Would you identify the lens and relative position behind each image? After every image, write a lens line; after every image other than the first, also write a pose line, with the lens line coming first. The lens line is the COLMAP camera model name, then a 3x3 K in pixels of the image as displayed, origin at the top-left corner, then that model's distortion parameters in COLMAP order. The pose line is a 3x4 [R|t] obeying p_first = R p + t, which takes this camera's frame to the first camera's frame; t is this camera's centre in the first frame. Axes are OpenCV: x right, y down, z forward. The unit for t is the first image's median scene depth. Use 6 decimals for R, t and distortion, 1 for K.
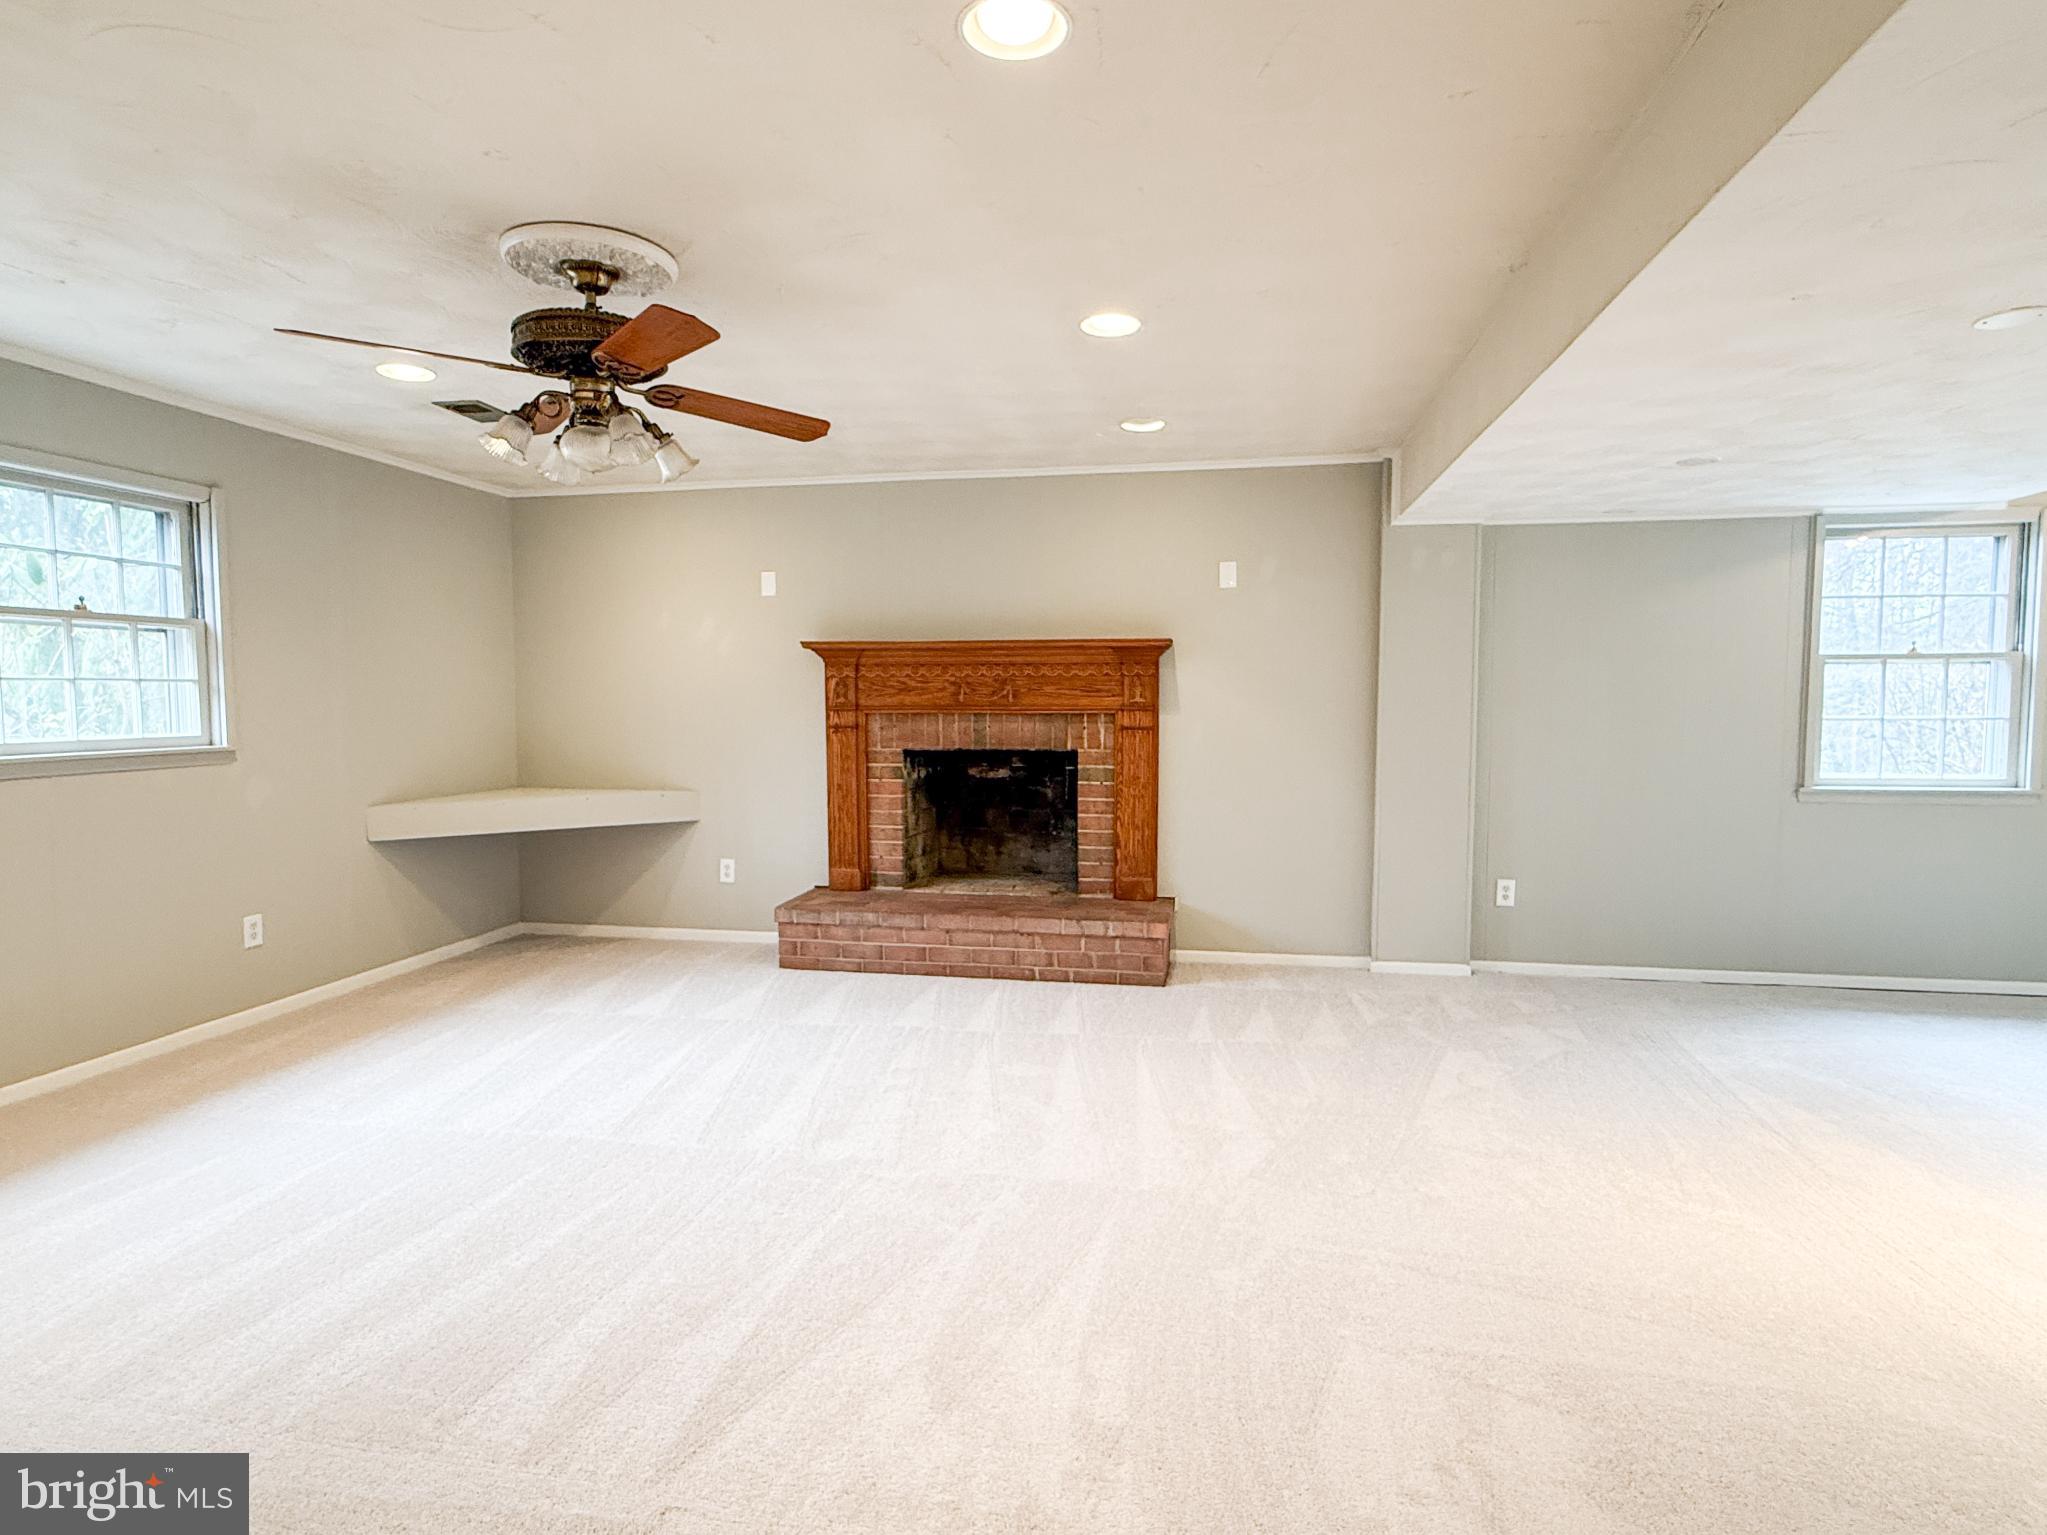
lens RADIAL K [[1104.3, 0, 1021.7], [0, 1104.3, 767.6], [0, 0, 1]] dist [-0.000437, -0.000039]
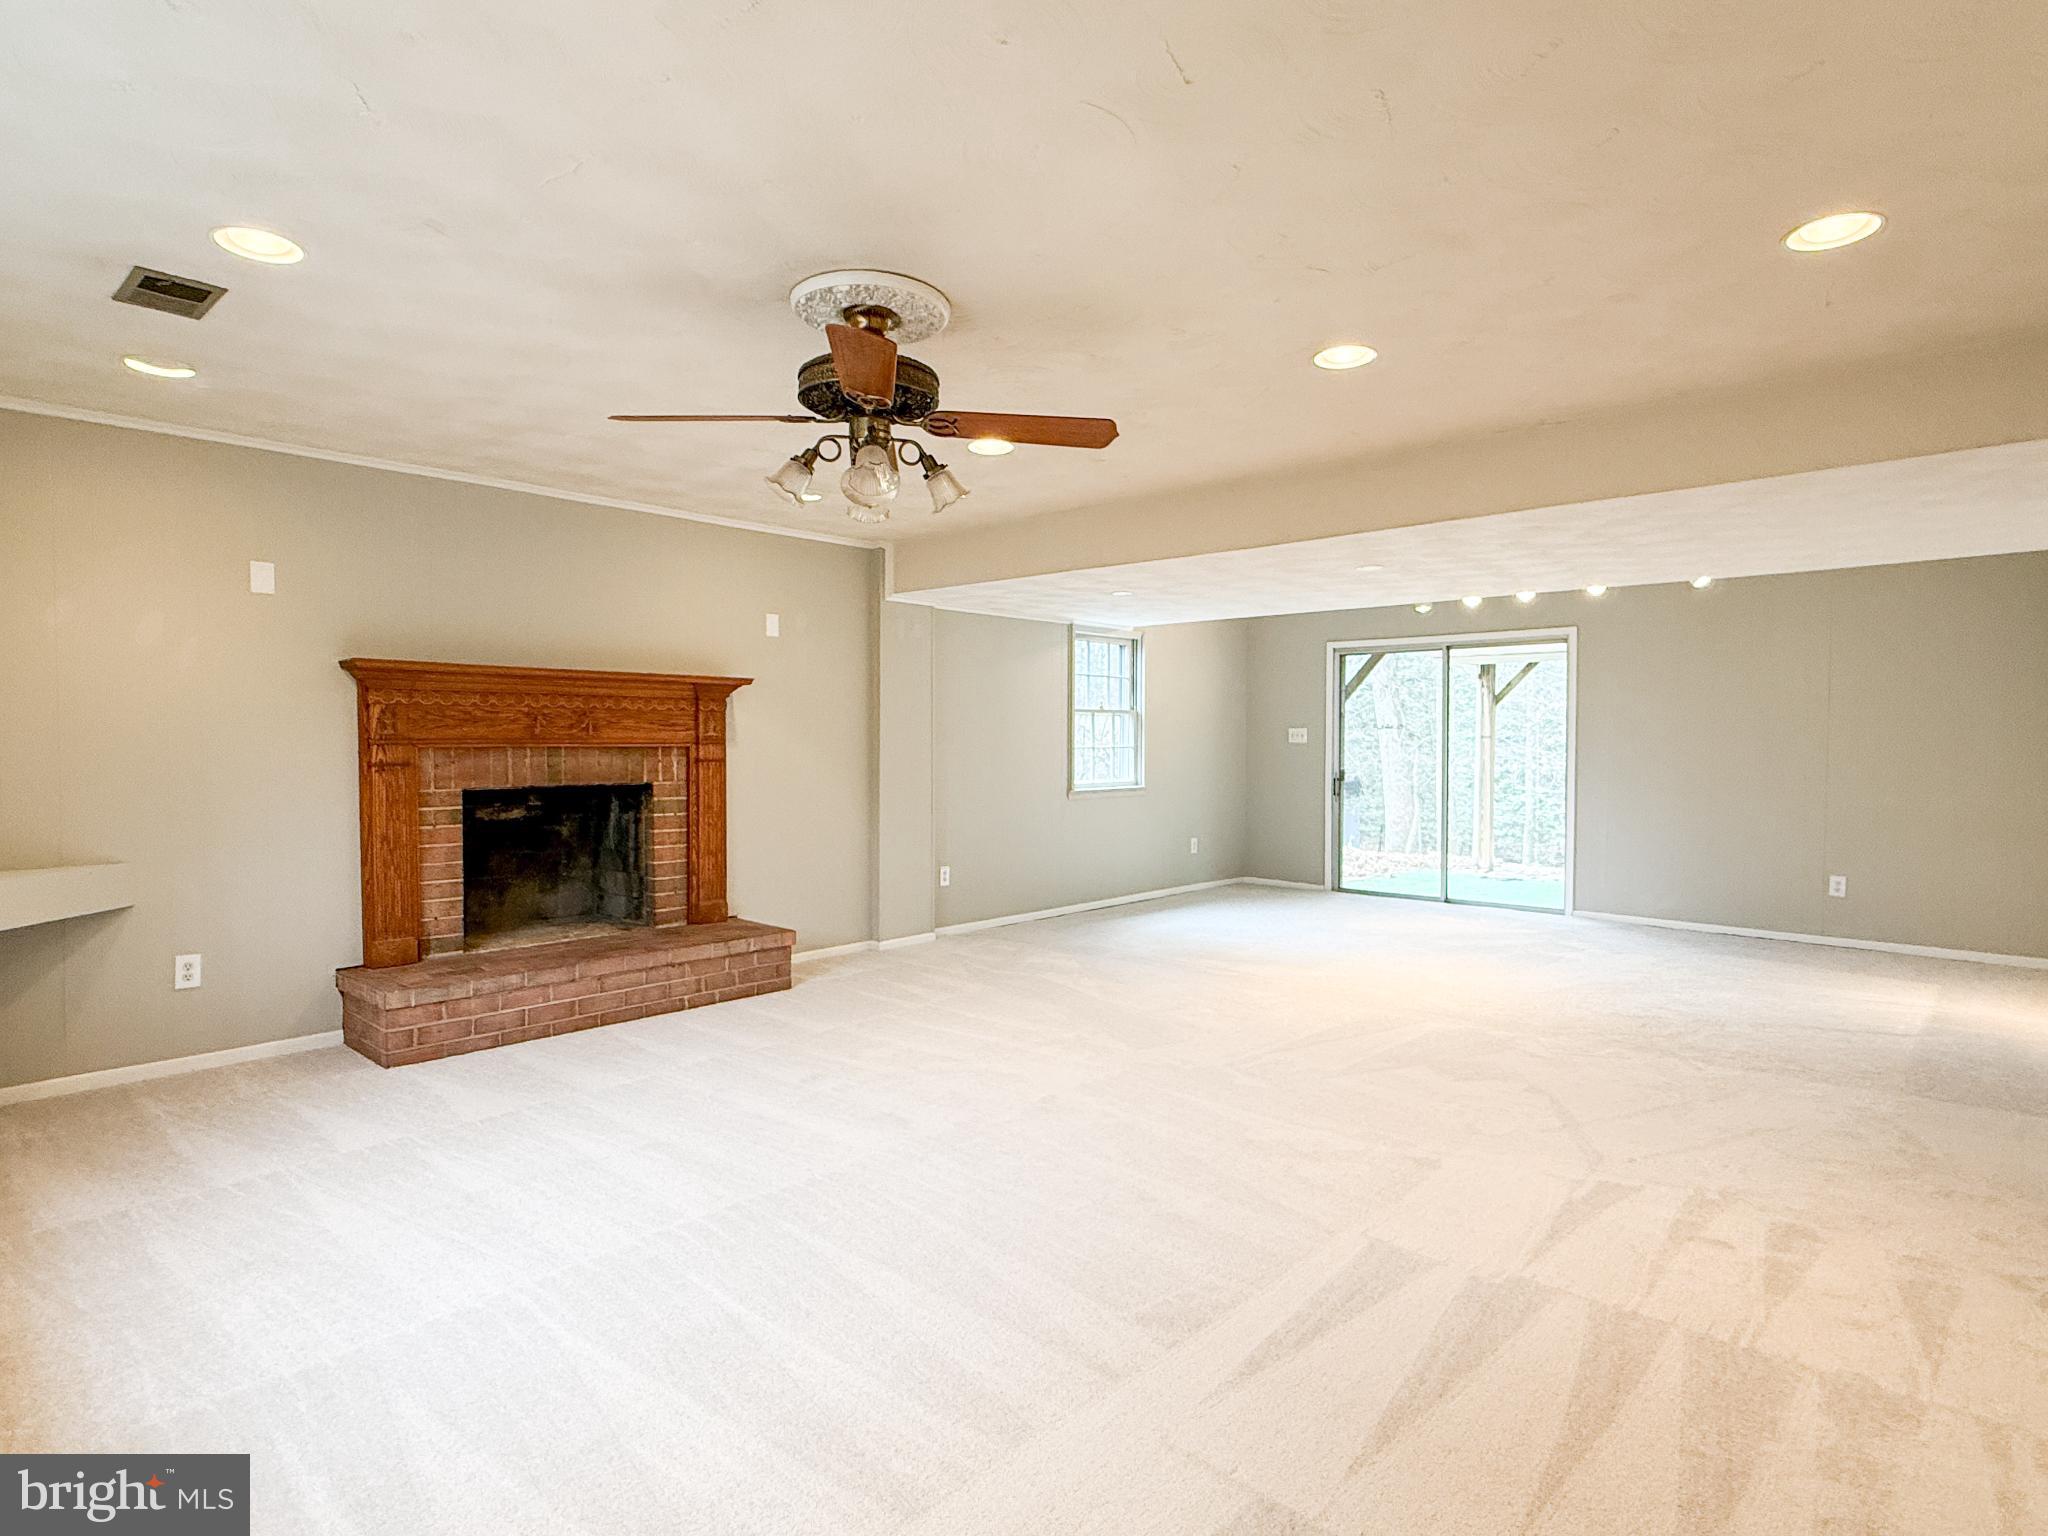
lens RADIAL K [[1104.8, 0, 1018.6], [0, 1104.8, 759.4], [0, 0, 1]] dist [-0.000437, -0.000039]
pose [[0.528395, -0.013157, 0.848897, -0.636189], [0.050789, 0.998579, -0.016137, -0.004156], [-0.847478, 0.051641, 0.528313, 0.180135]]
